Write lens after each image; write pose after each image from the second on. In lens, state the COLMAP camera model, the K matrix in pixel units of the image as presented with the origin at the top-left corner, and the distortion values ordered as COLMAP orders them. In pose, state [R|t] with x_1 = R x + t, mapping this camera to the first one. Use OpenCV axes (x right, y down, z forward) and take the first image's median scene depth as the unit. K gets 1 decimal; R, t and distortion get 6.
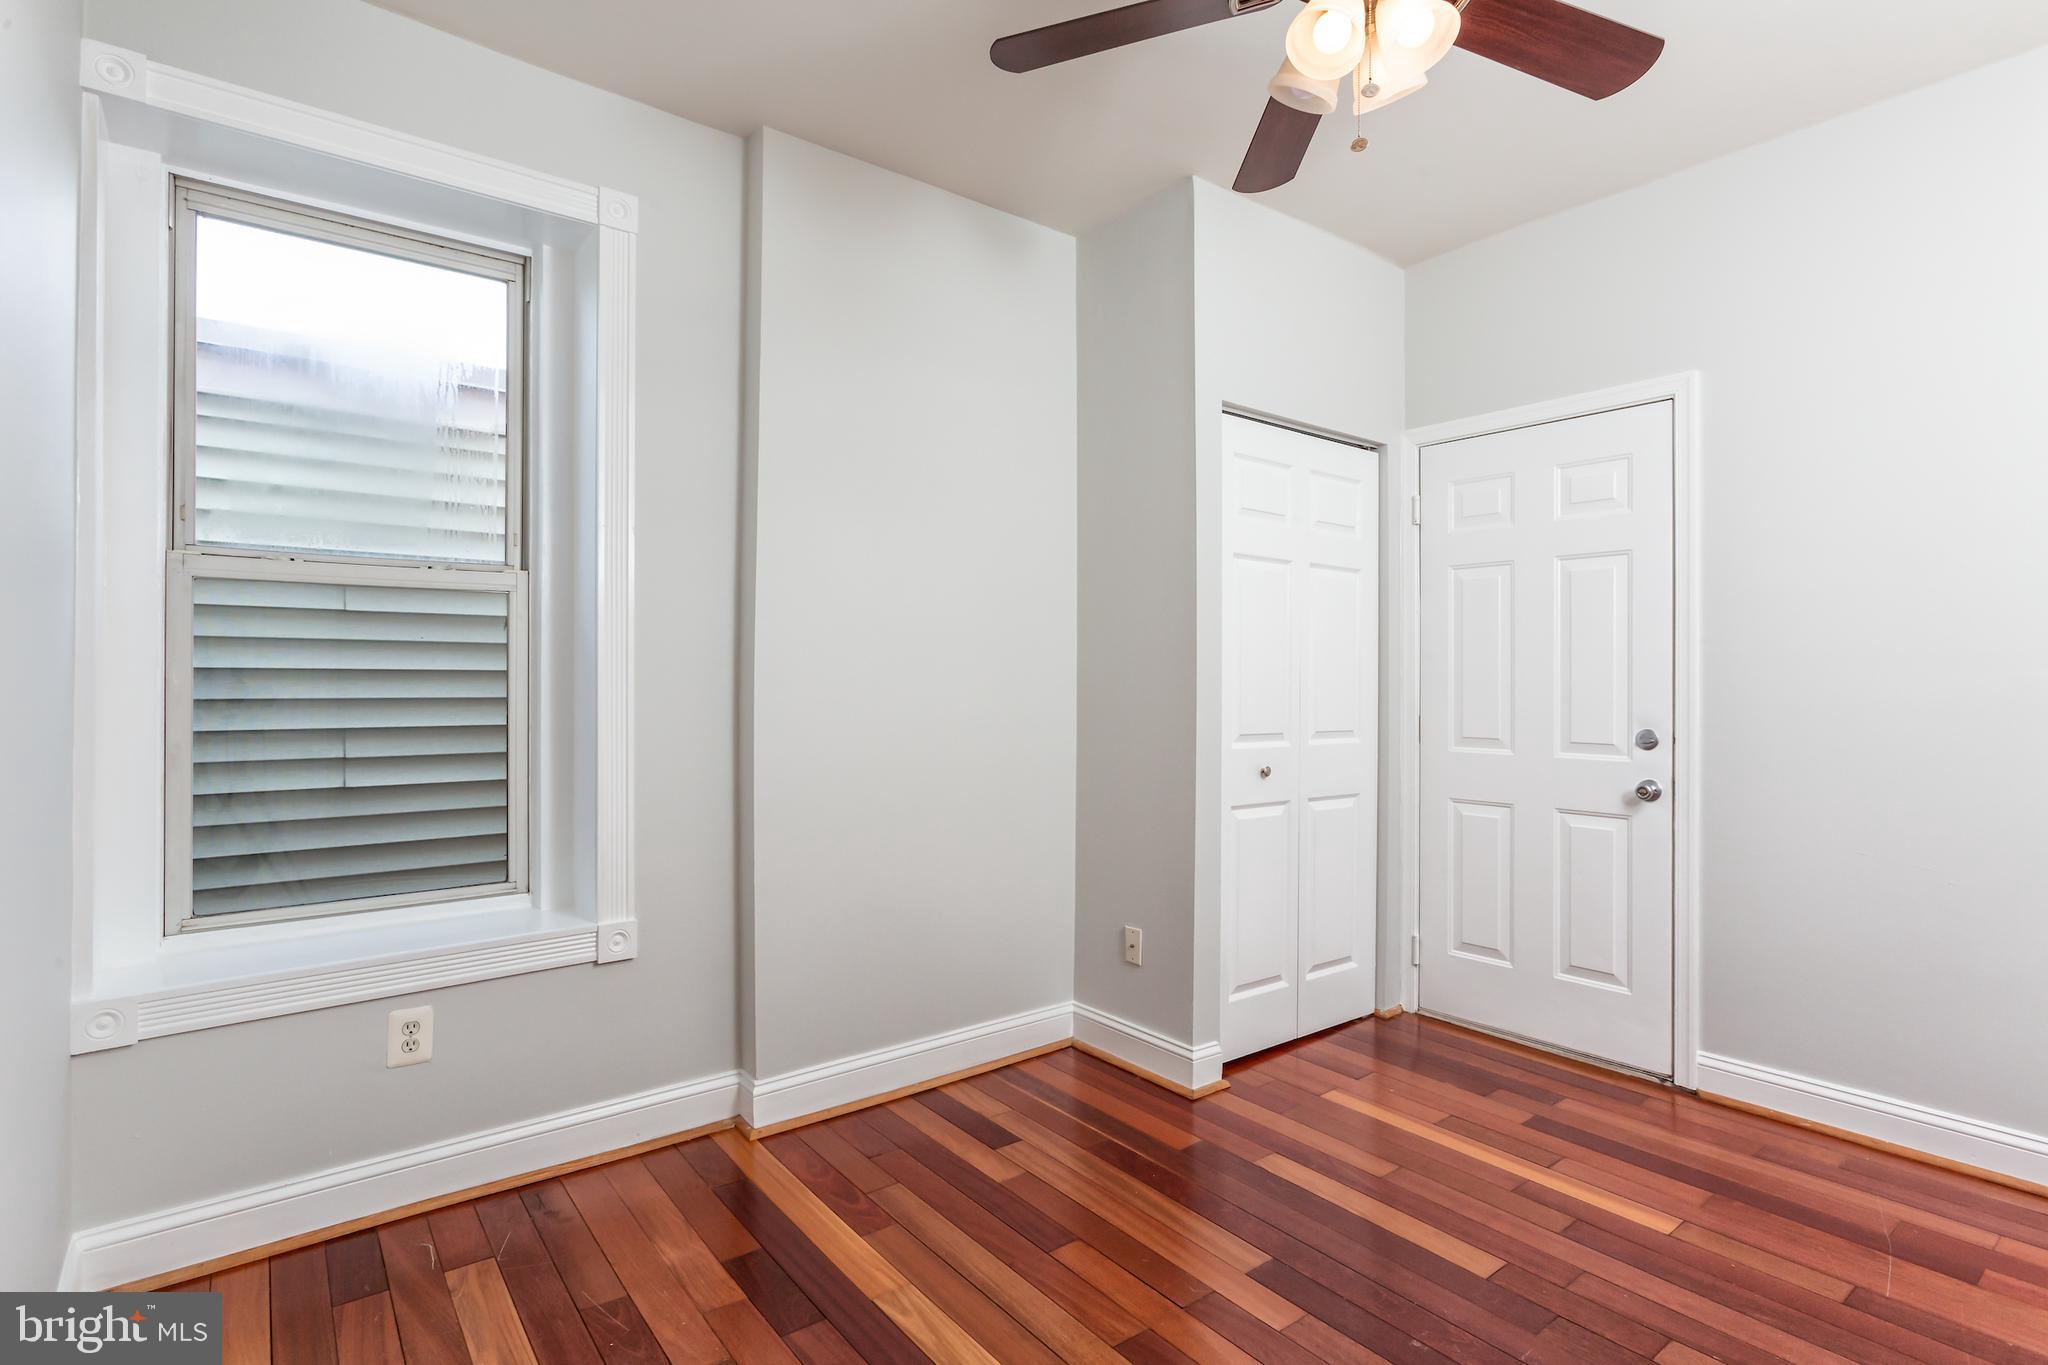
lens RADIAL K [[1002.0, 0, 1029.4], [0, 1002.0, 668.7], [0, 0, 1]] dist [-0.003753, 0.000848]
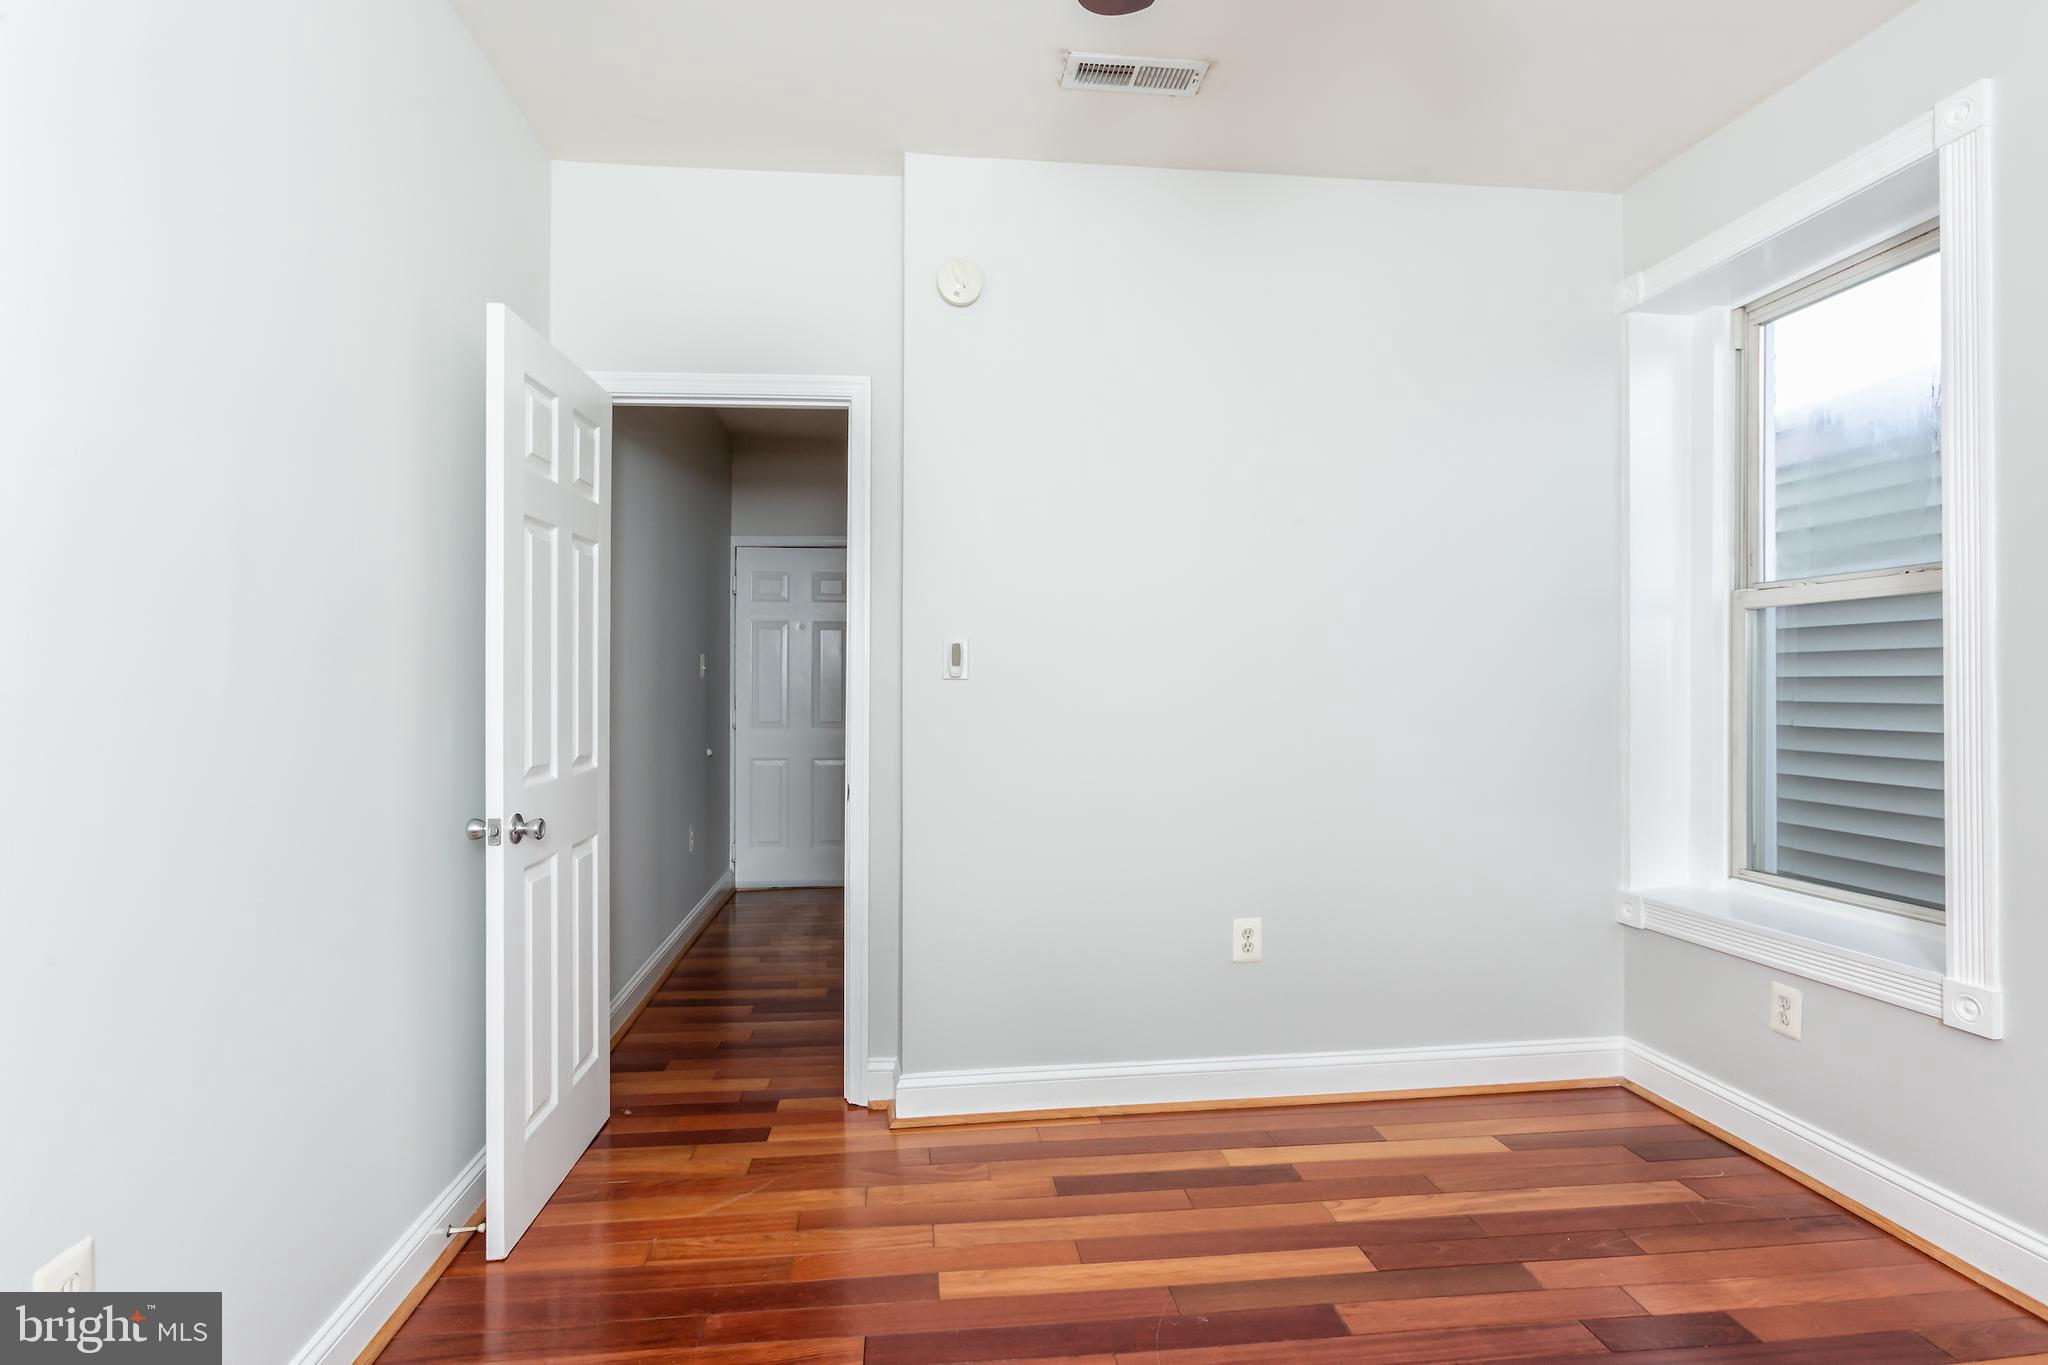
lens RADIAL K [[1002.0, 0, 1014.7], [0, 1002.0, 687.7], [0, 0, 1]] dist [-0.003753, 0.000848]
pose [[-0.517463, 0.000778, -0.855705, 0.771676], [0.003853, 0.999992, -0.001420, 0.009866], [0.855697, -0.004032, -0.517461, 0.851953]]
